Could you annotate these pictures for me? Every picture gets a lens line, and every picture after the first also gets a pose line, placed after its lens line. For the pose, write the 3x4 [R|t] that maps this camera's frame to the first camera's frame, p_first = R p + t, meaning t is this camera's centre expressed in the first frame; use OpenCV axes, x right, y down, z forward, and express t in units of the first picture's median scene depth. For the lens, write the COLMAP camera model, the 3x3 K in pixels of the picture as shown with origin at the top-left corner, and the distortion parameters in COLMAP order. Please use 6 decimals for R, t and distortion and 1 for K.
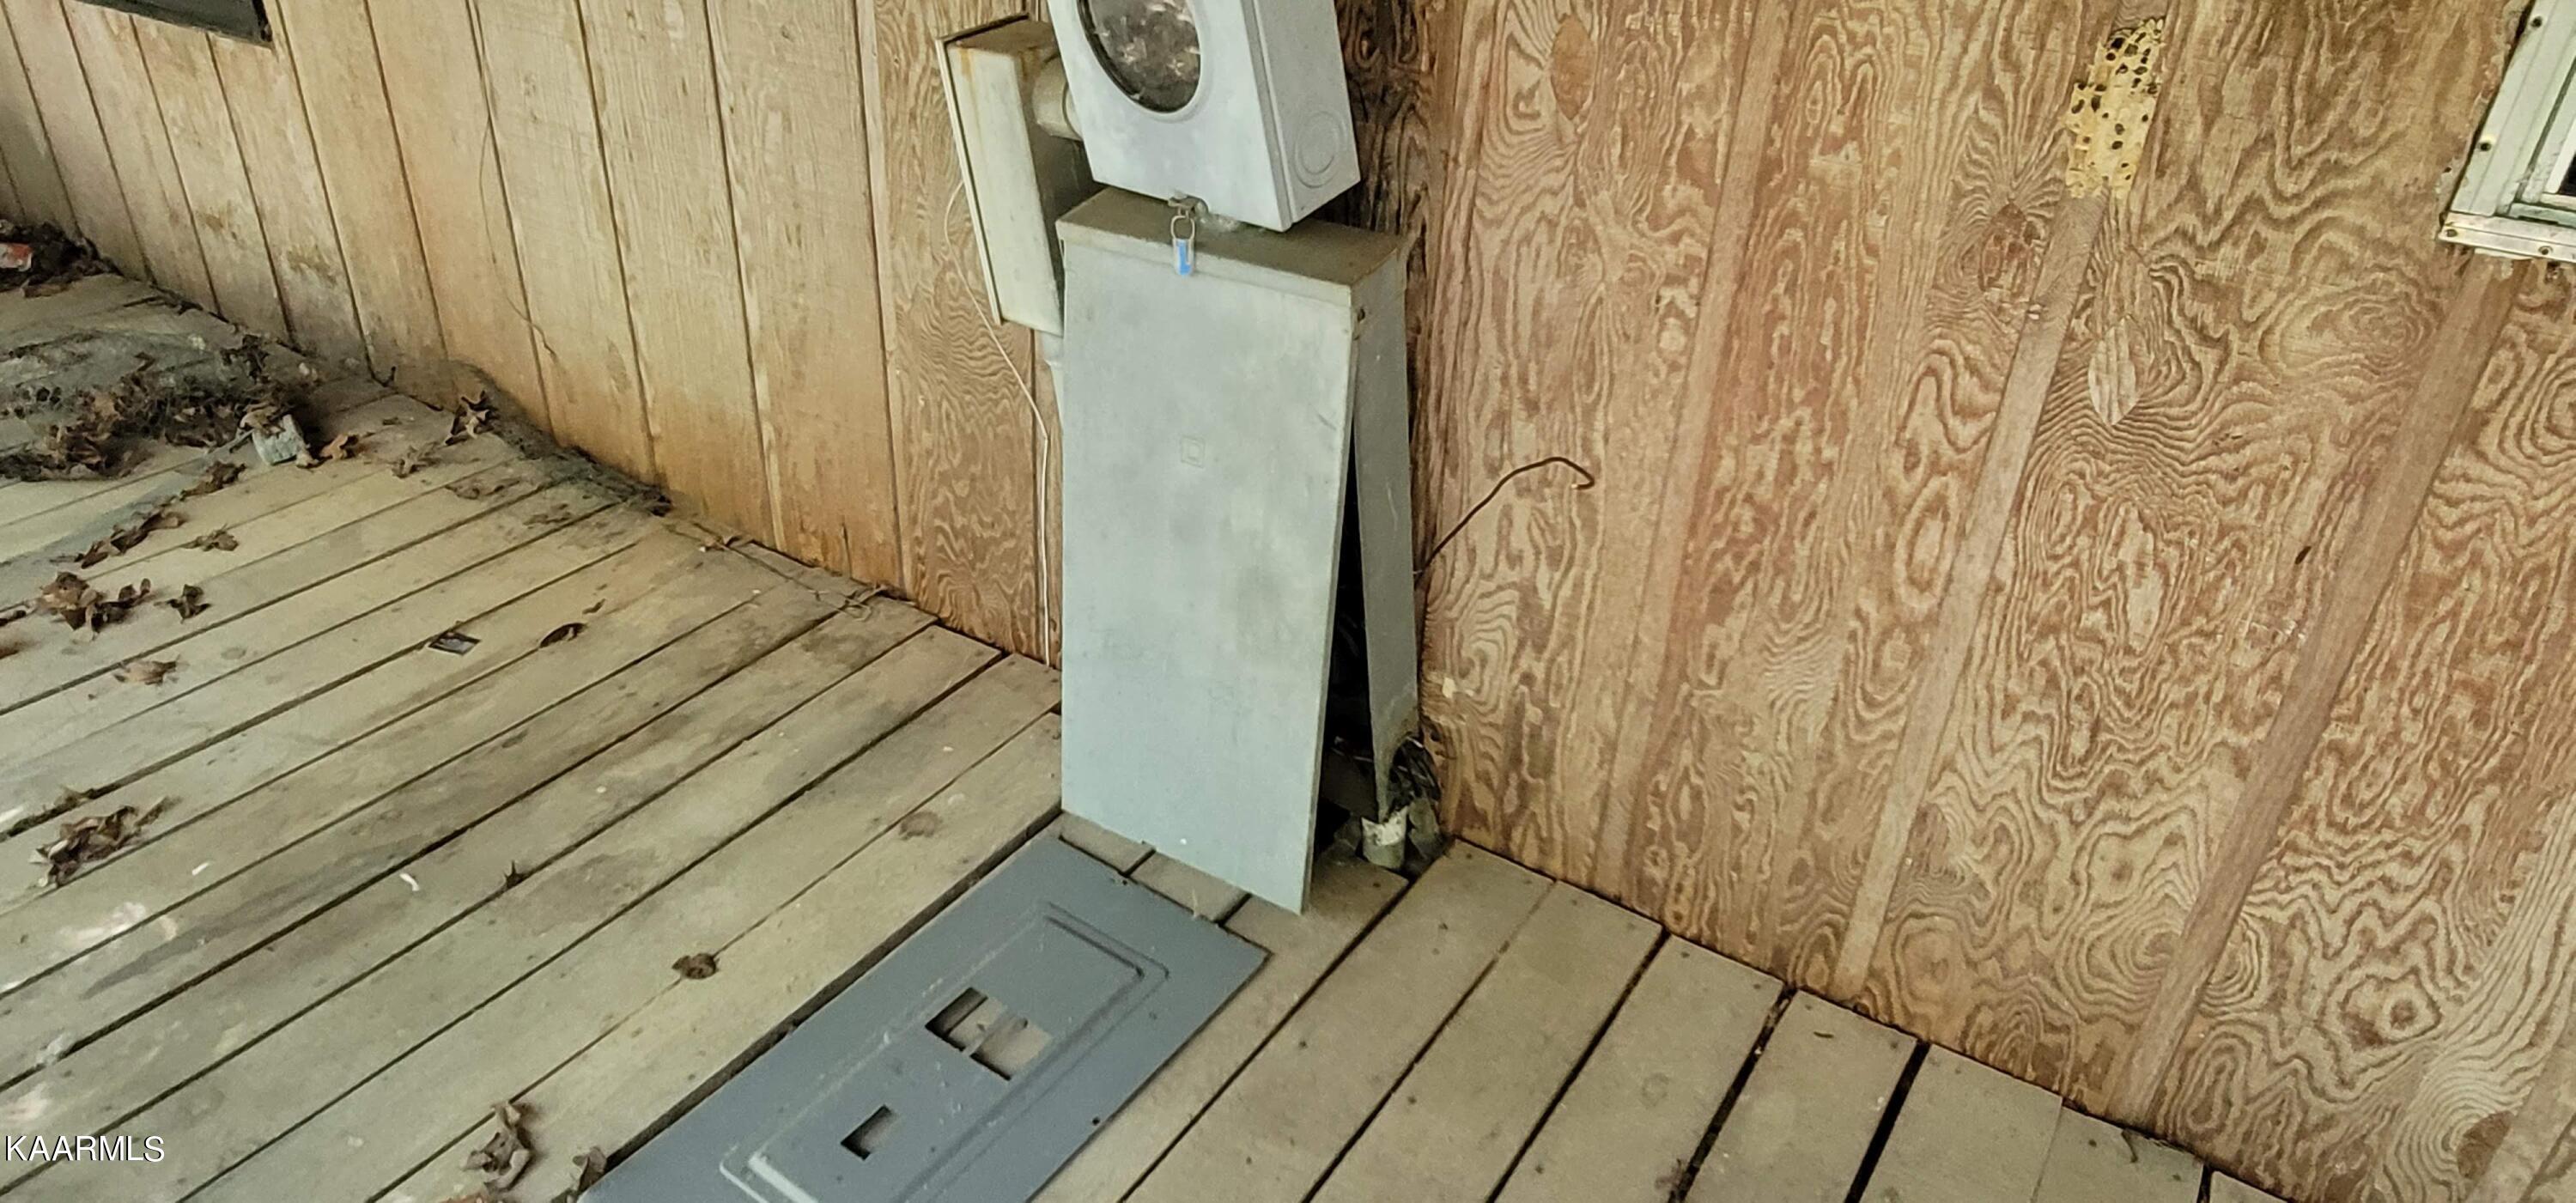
lens RADIAL K [[1571.2, 0, 1288.0], [0, 1571.2, 601.5], [0, 0, 1]] dist [-0.006057, -0.000920]
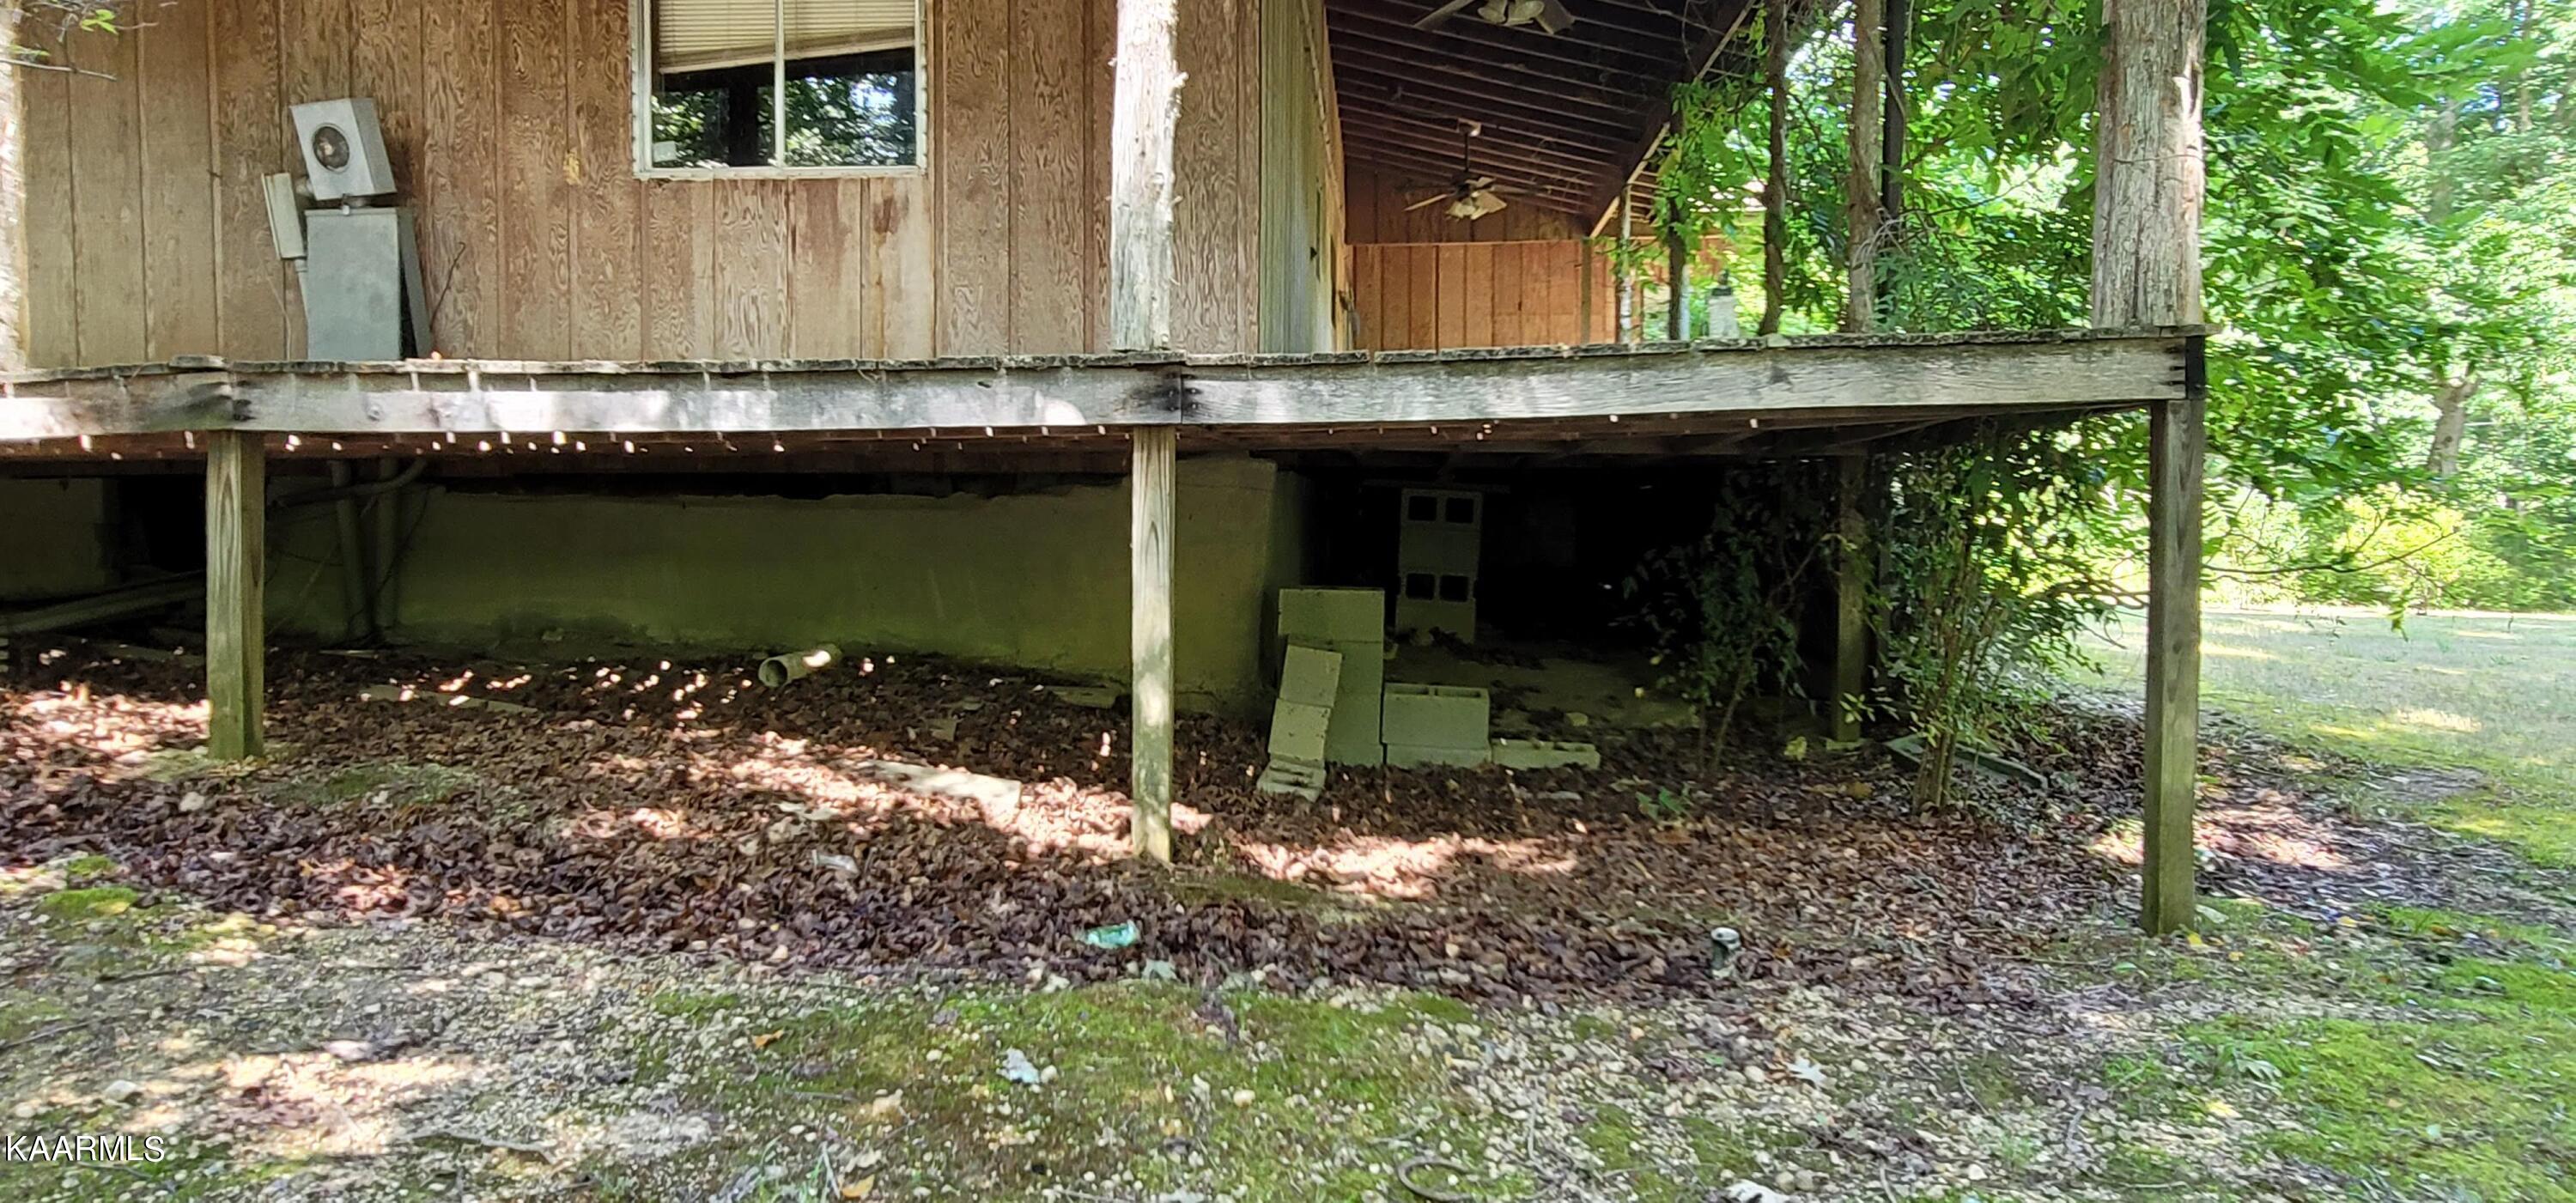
lens RADIAL K [[1571.2, 0, 1288.0], [0, 1571.2, 601.5], [0, 0, 1]] dist [-0.006057, -0.000920]
pose [[0.856461, -0.072424, 0.511106, -0.115861], [0.294244, 0.882006, -0.368084, 2.559120], [-0.424140, 0.465640, 0.776714, -2.372538]]
